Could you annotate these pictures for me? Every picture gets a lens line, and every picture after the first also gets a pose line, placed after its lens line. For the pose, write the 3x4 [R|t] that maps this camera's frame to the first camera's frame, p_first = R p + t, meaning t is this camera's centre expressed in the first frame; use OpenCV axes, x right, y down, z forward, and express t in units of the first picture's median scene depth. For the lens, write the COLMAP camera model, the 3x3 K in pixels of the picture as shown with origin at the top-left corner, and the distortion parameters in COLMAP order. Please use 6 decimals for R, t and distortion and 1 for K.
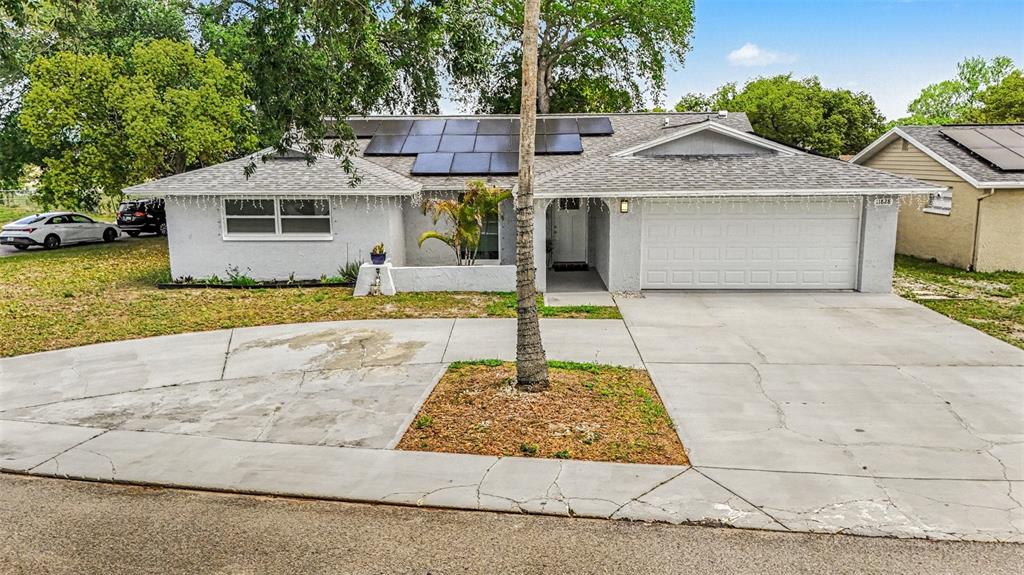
lens RADIAL K [[785.6, 0, 512.0], [0, 785.6, 287.5], [0, 0, 1]] dist [0.085618, -0.104193]
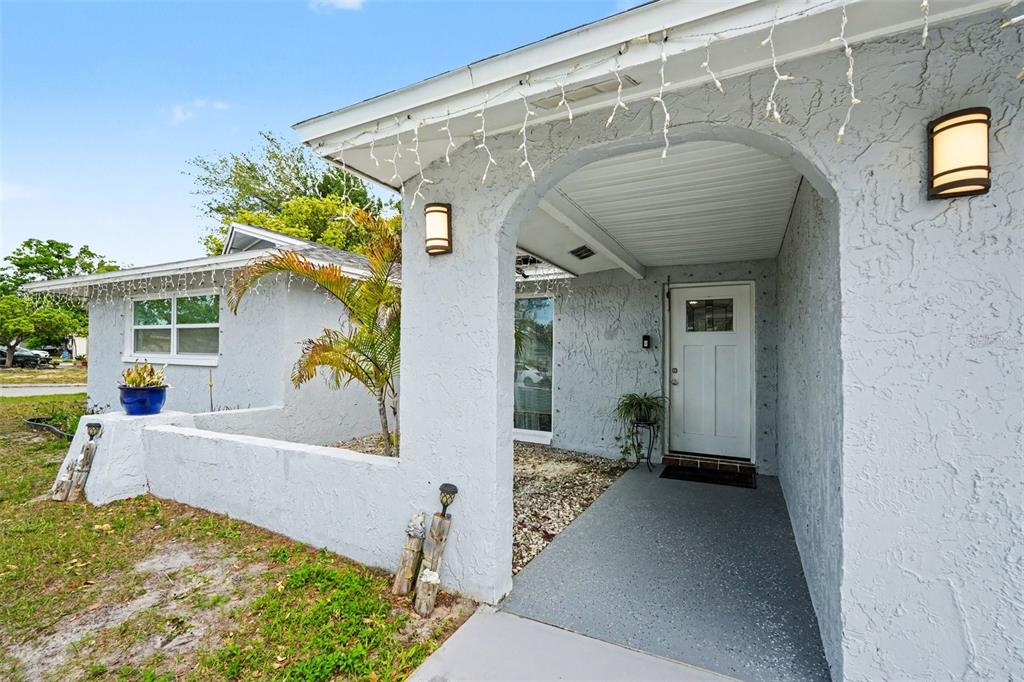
lens RADIAL K [[450.3, 0, 509.6], [0, 450.3, 337.6], [0, 0, 1]] dist [0.000321, 0.001253]
pose [[0.891960, 0.007676, -0.452049, 0.120687], [-0.105996, 0.975540, -0.192580, -0.050898], [0.439513, 0.219689, 0.870956, 1.012258]]
